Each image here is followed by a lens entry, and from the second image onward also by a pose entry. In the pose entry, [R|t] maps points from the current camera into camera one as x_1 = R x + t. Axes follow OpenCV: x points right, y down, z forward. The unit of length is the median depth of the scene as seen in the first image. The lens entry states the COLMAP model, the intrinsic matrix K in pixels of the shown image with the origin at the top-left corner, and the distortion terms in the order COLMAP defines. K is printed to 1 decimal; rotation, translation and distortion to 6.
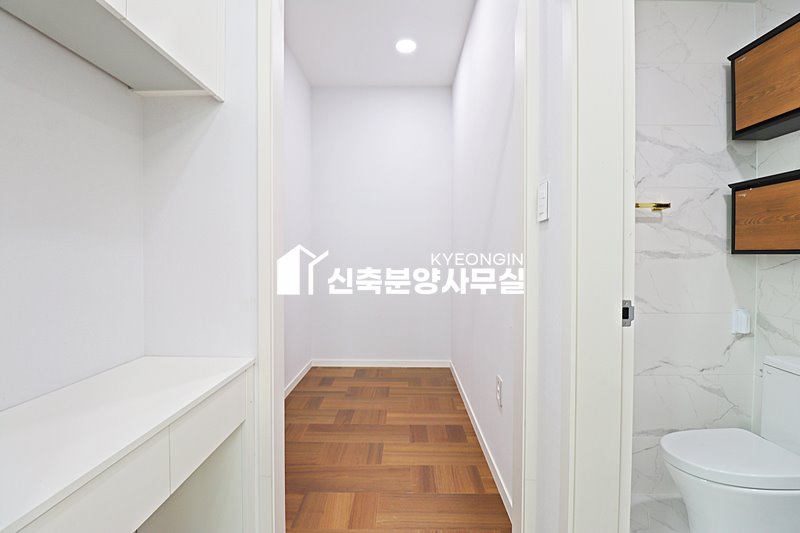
lens RADIAL K [[369.4, 0, 399.7], [0, 369.4, 259.0], [0, 0, 1]] dist [-0.004099, -0.011988]
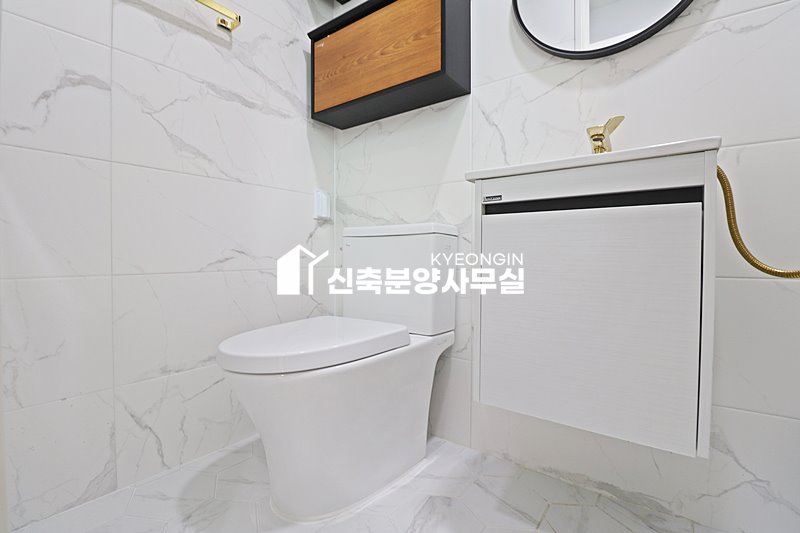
lens RADIAL K [[369.4, 0, 399.7], [0, 369.4, 259.0], [0, 0, 1]] dist [-0.004099, -0.011988]
pose [[0.584358, -0.010338, 0.811430, 0.331025], [0.014234, 0.999896, 0.002489, 0.301027], [-0.811371, 0.010095, 0.584444, 0.338130]]
